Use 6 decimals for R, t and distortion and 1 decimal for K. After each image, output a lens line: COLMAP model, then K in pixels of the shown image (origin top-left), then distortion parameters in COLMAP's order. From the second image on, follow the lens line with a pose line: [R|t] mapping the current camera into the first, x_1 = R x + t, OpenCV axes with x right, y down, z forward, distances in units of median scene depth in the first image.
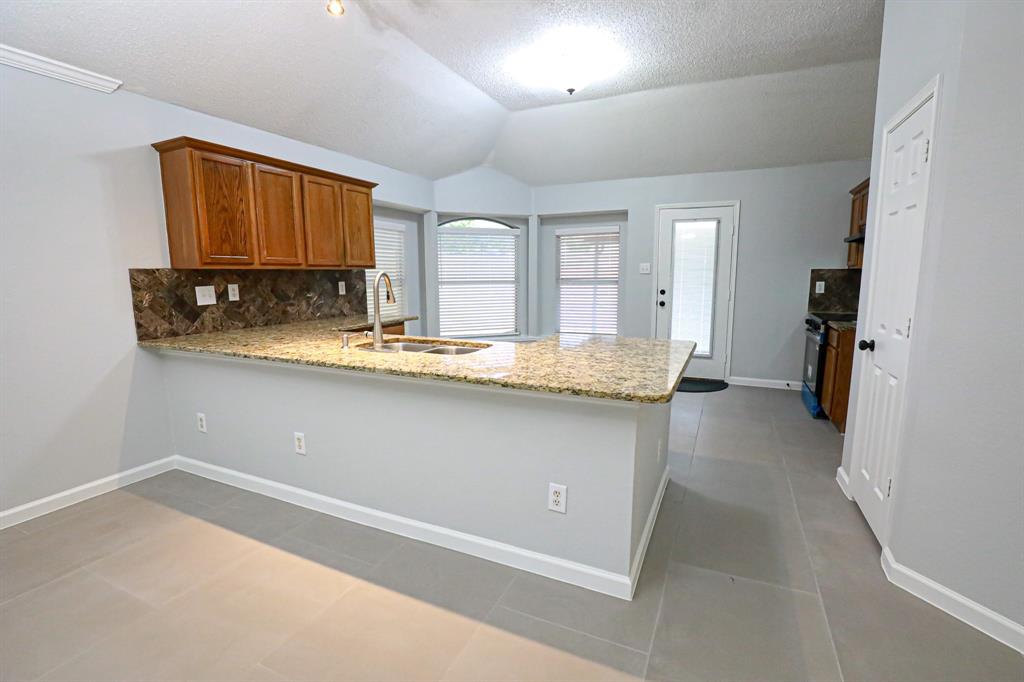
lens RADIAL K [[466.6, 0, 516.6], [0, 466.6, 345.6], [0, 0, 1]] dist [-0.038274, 0.007807]
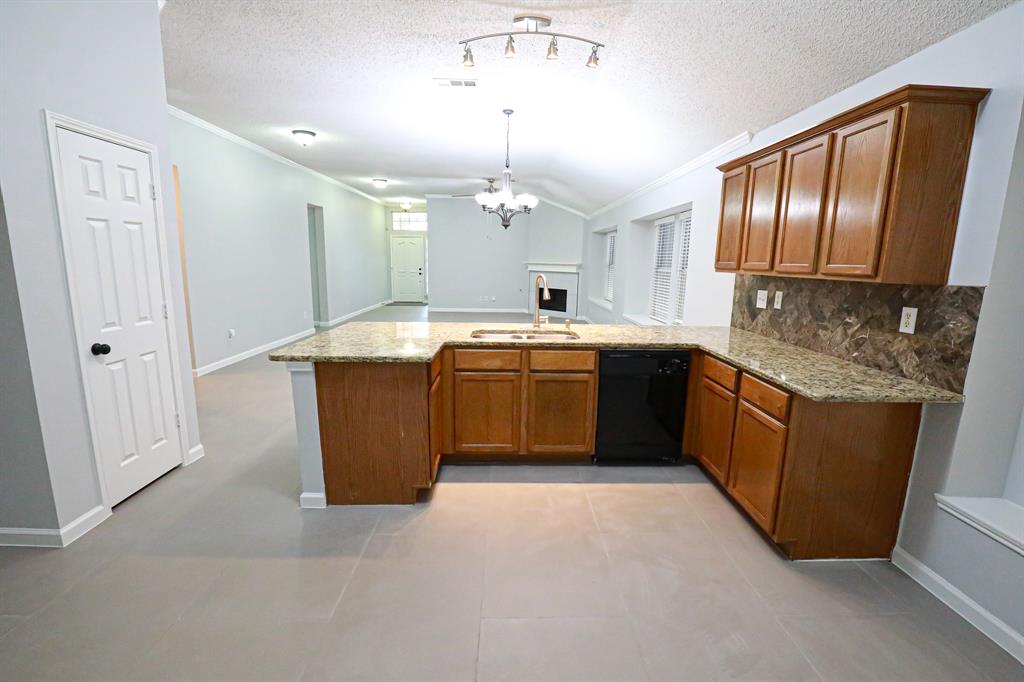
lens RADIAL K [[466.6, 0, 516.6], [0, 466.6, 345.6], [0, 0, 1]] dist [-0.038274, 0.007807]
pose [[-0.900557, 0.066022, -0.429696, 0.235464], [-0.081100, 0.945537, 0.315250, -0.239335], [0.427107, 0.318749, -0.846155, 1.361972]]
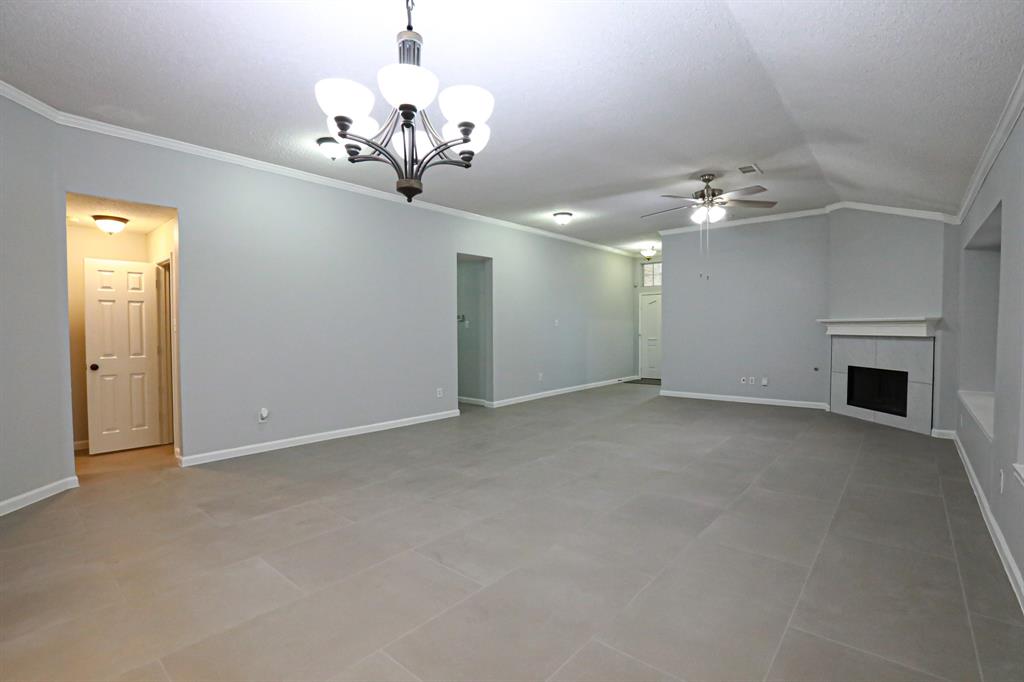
lens RADIAL K [[469.3, 0, 520.7], [0, 469.3, 340.7], [0, 0, 1]] dist [-0.025965, 0.000178]
pose [[-0.965125, 0.002819, 0.261774, -0.524007], [0.049433, 0.983915, 0.171659, -0.077160], [-0.257080, 0.178613, -0.949741, 0.574773]]
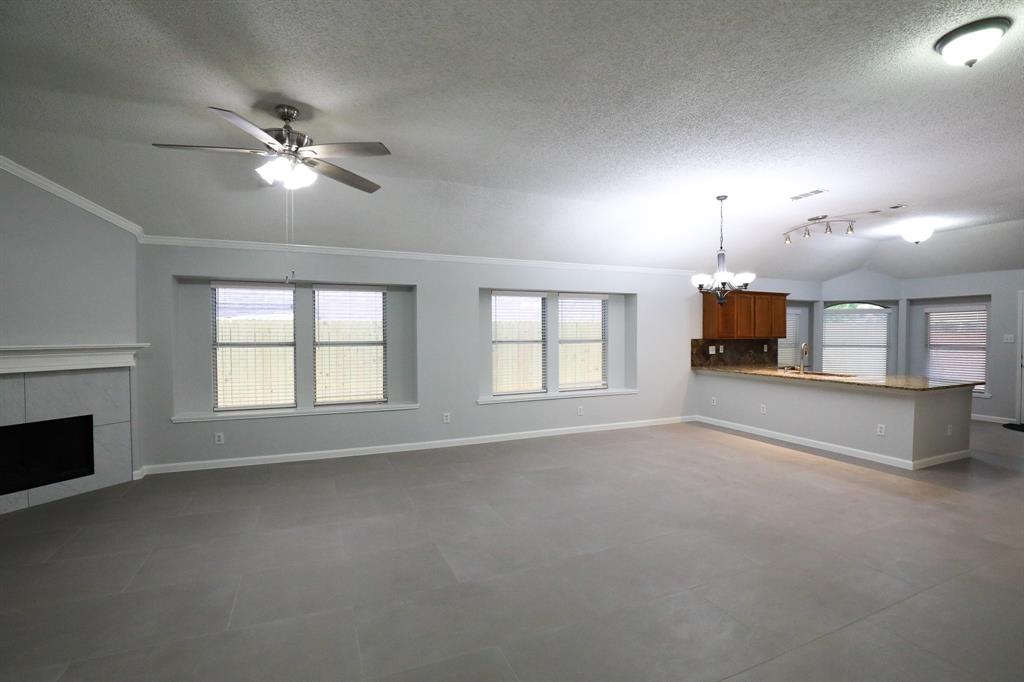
lens RADIAL K [[460.5, 0, 514.0], [0, 460.5, 345.3], [0, 0, 1]] dist [-0.034819, 0.000116]
pose [[0.740889, 0.023161, -0.671228, 0.117894], [-0.104125, 0.991283, -0.080726, 0.131264], [0.663507, 0.129701, 0.736842, -1.139435]]
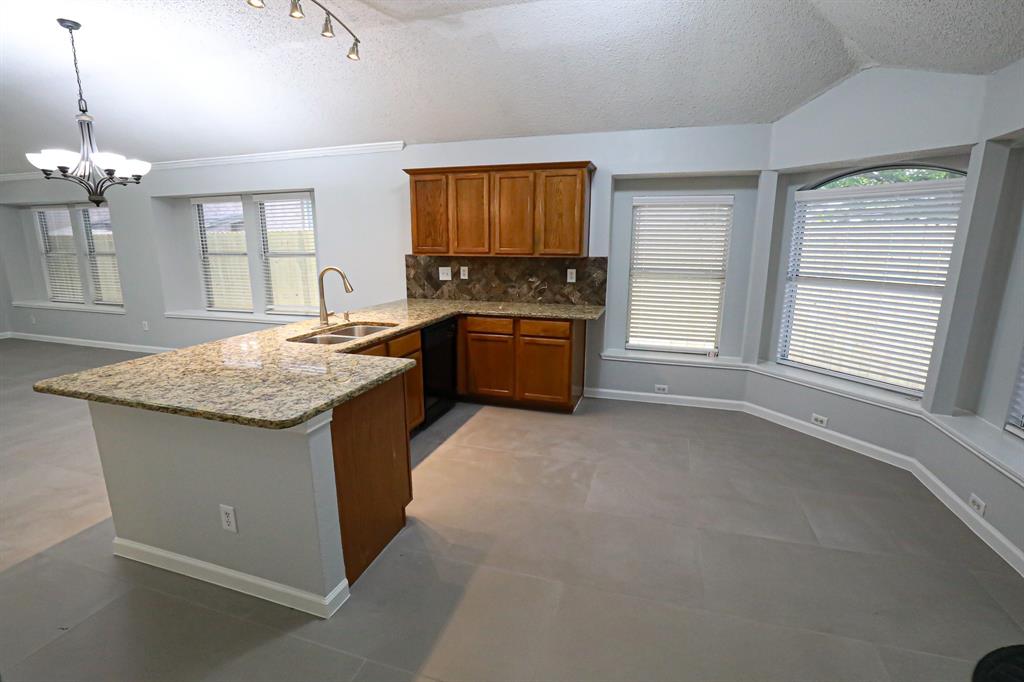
lens RADIAL K [[466.6, 0, 516.6], [0, 466.6, 345.6], [0, 0, 1]] dist [-0.038274, 0.007807]
pose [[0.126123, 0.218227, -0.967714, 0.655235], [-0.155320, 0.967817, 0.198007, -0.173123], [0.979780, 0.125332, 0.155959, 0.822149]]
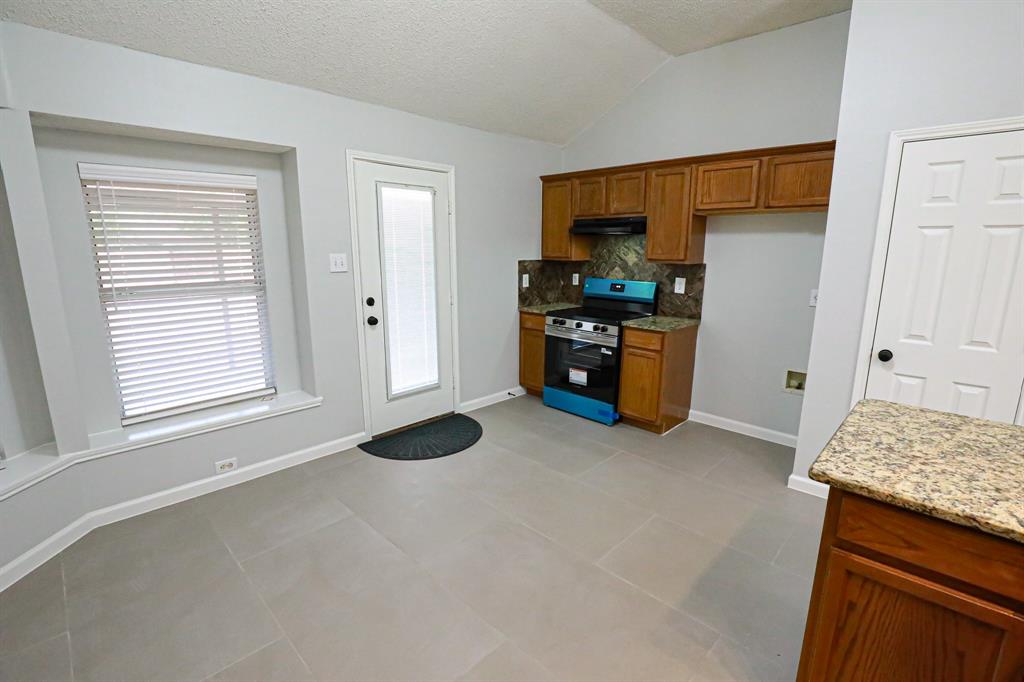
lens RADIAL K [[466.6, 0, 516.6], [0, 466.6, 345.6], [0, 0, 1]] dist [-0.038274, 0.007807]
pose [[0.333110, -0.188011, 0.923953, -0.262017], [0.135776, 0.979270, 0.150316, -0.173552], [-0.933061, 0.075379, 0.351732, 0.861560]]
